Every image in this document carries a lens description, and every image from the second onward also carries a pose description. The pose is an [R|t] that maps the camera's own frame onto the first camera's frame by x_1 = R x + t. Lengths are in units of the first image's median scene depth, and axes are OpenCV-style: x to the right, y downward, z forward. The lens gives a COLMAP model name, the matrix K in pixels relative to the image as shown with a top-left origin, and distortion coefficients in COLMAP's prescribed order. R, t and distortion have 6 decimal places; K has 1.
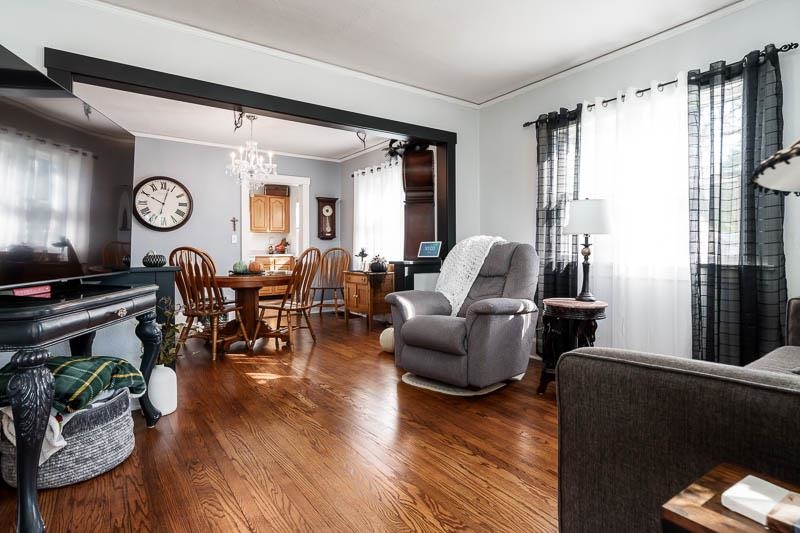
lens RADIAL K [[423.8, 0, 394.3], [0, 423.8, 249.1], [0, 0, 1]] dist [-0.011693, 0.005387]
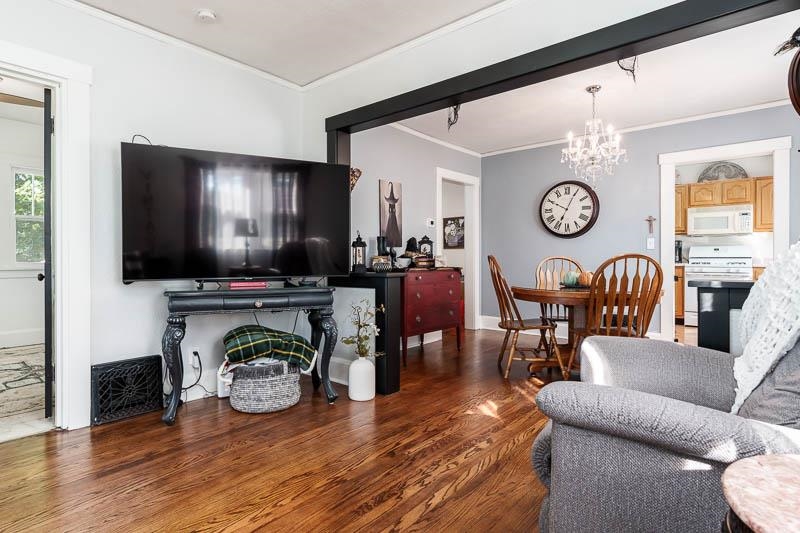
lens RADIAL K [[423.8, 0, 393.0], [0, 423.8, 263.2], [0, 0, 1]] dist [-0.011693, 0.005387]
pose [[0.247486, 0.010003, -0.968840, 0.280098], [0.007538, 0.999897, 0.012250, -0.000144], [0.968862, -0.010334, 0.247385, 0.372006]]
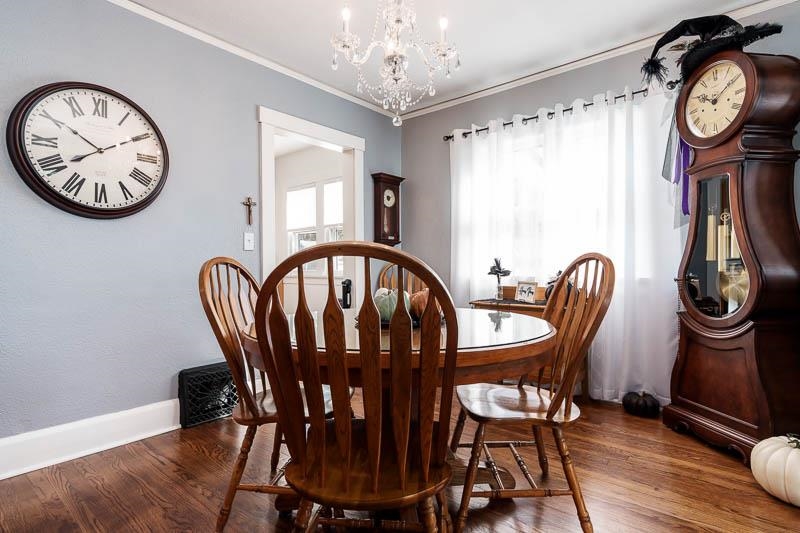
lens RADIAL K [[423.8, 0, 397.1], [0, 423.8, 268.8], [0, 0, 1]] dist [-0.011693, 0.005387]
pose [[0.965206, -0.003464, 0.261469, -0.366927], [0.001225, 0.999961, 0.008723, 0.004944], [-0.261489, -0.008099, 0.965172, 0.513692]]
